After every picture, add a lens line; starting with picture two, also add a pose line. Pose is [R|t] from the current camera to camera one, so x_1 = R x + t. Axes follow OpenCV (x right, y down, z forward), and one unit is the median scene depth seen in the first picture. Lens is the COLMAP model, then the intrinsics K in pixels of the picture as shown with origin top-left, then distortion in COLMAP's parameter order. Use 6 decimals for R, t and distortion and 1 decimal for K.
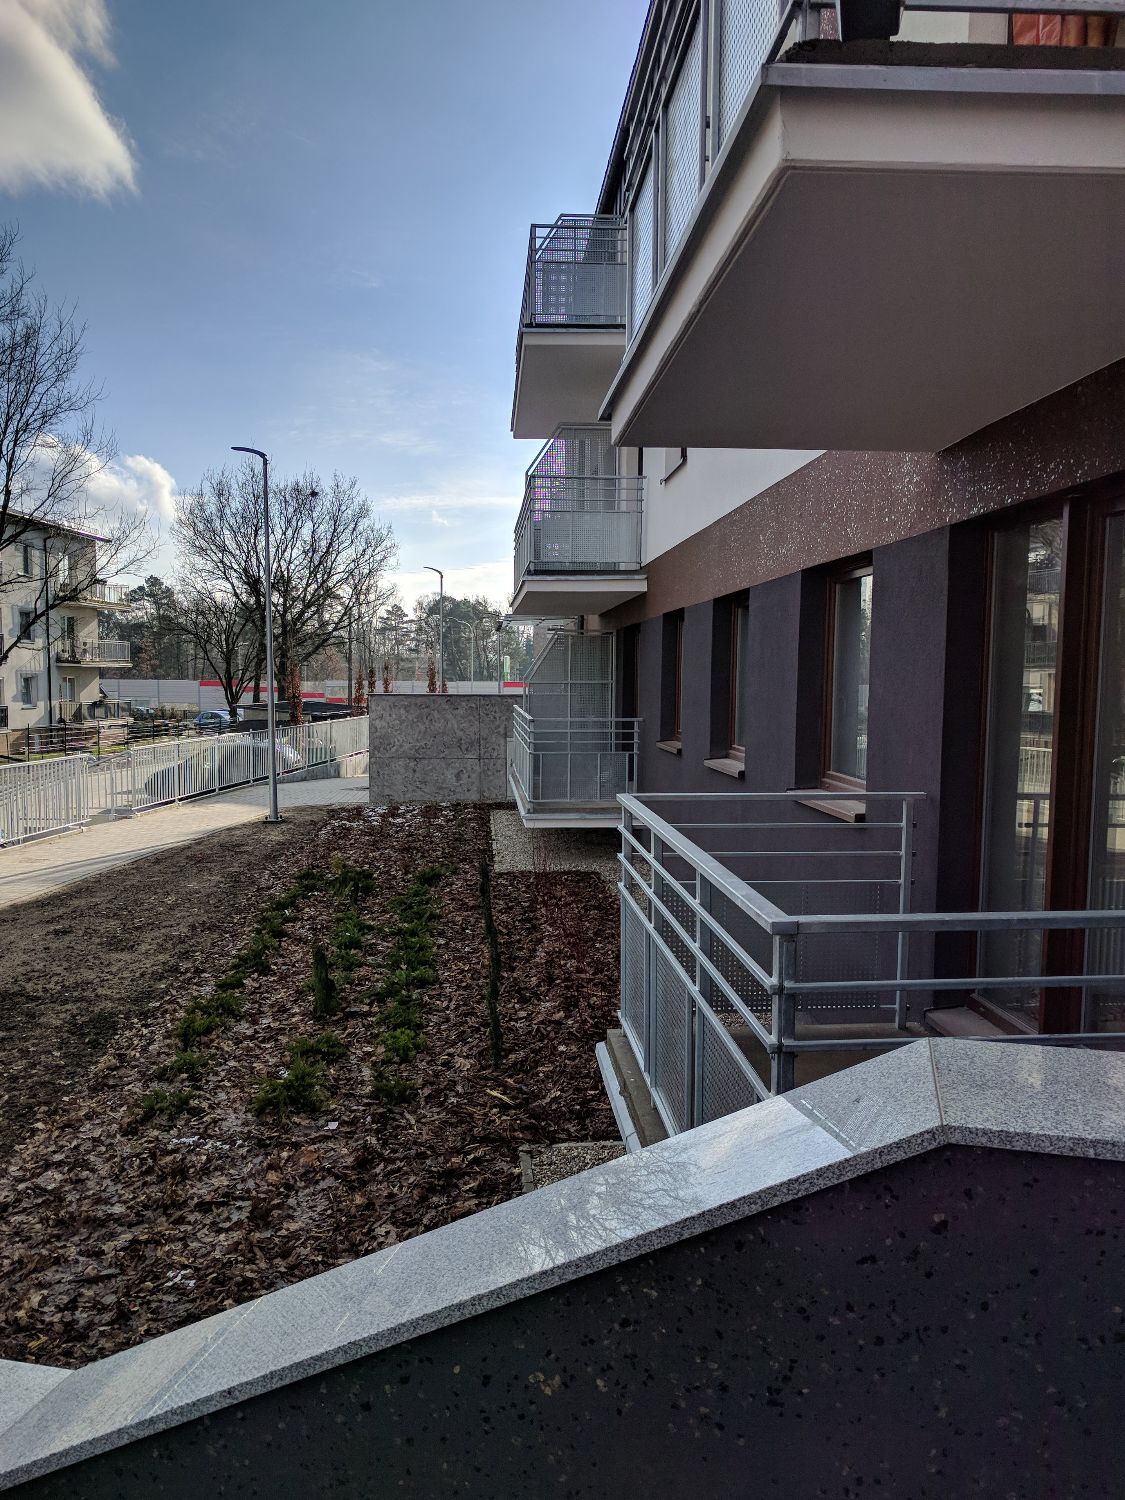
lens RADIAL K [[1202.2, 0, 536.7], [0, 1202.2, 754.8], [0, 0, 1]] dist [0.005388, 0.012099]
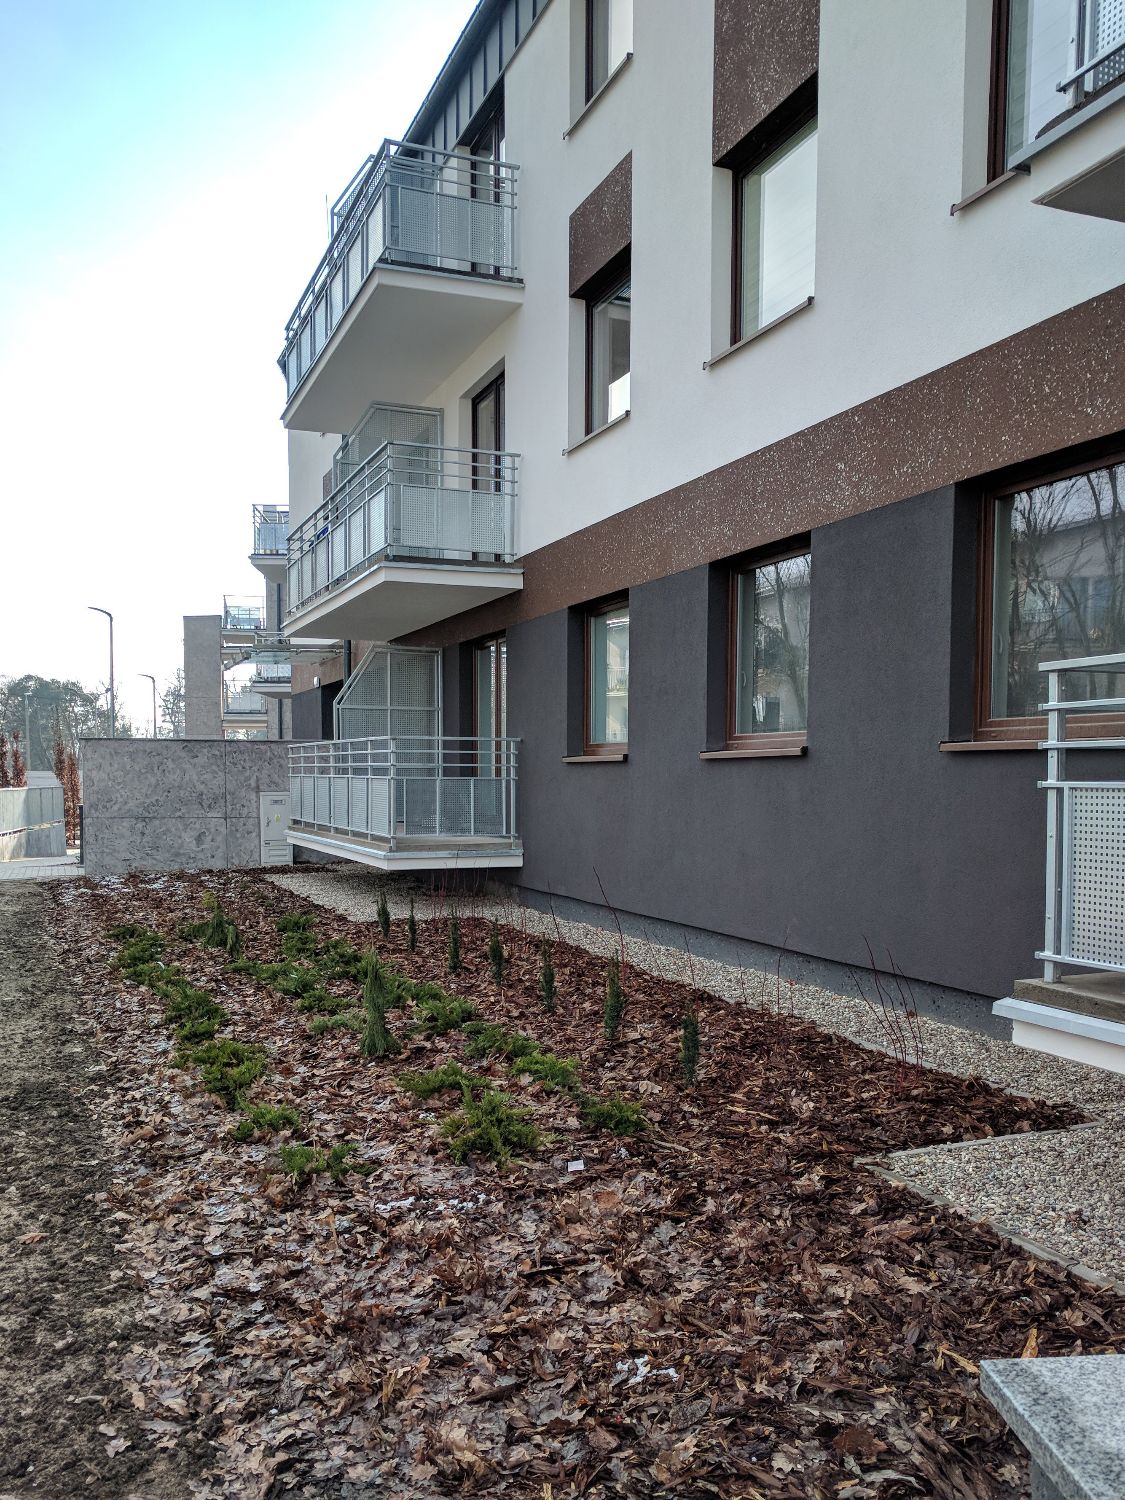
lens RADIAL K [[1289.2, 0, 563.9], [0, 1289.2, 837.9], [0, 0, 1]] dist [0.004509, -0.003022]
pose [[0.945463, -0.018005, 0.325231, -0.359558], [0.023777, 0.999622, -0.013780, 0.107973], [-0.324860, 0.020761, 0.945534, 0.242838]]
